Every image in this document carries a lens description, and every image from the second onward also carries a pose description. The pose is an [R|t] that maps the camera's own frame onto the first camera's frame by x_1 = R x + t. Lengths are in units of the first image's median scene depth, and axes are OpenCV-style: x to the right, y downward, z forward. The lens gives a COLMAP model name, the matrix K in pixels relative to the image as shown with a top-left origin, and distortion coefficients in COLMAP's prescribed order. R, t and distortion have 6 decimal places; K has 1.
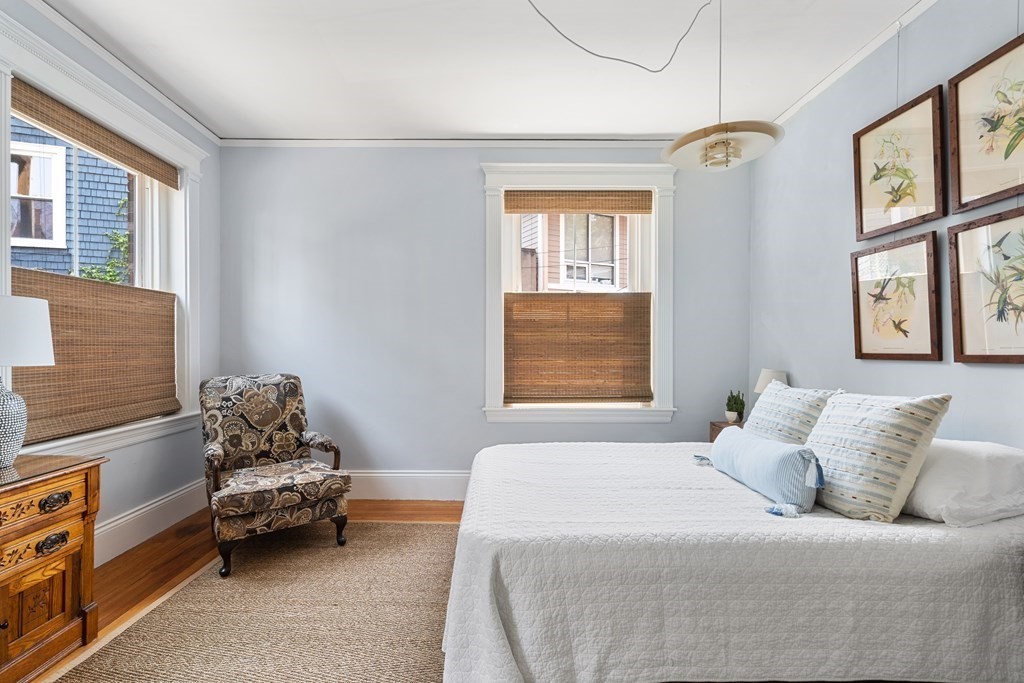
lens RADIAL K [[467.2, 0, 504.7], [0, 467.2, 347.9], [0, 0, 1]] dist [-0.003854, 0.001555]
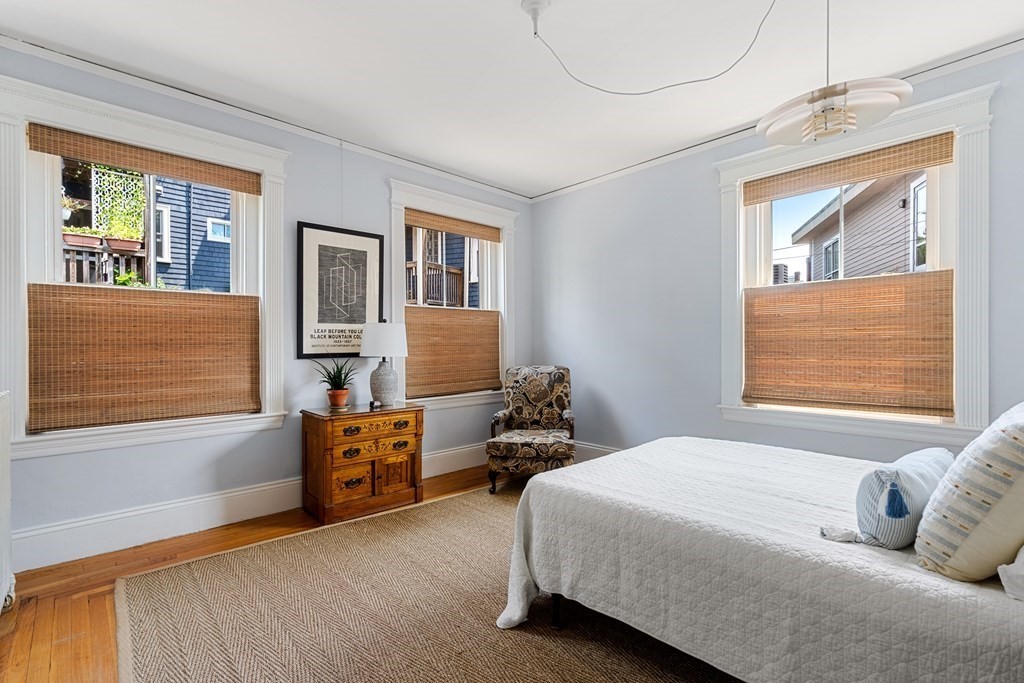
lens RADIAL K [[467.2, 0, 512.0], [0, 467.2, 344.6], [0, 0, 1]] dist [-0.003854, 0.001555]
pose [[0.687045, -0.007210, -0.726579, 0.552601], [0.007418, 0.999968, -0.002910, -0.003024], [0.726577, -0.003390, 0.687077, -0.022188]]
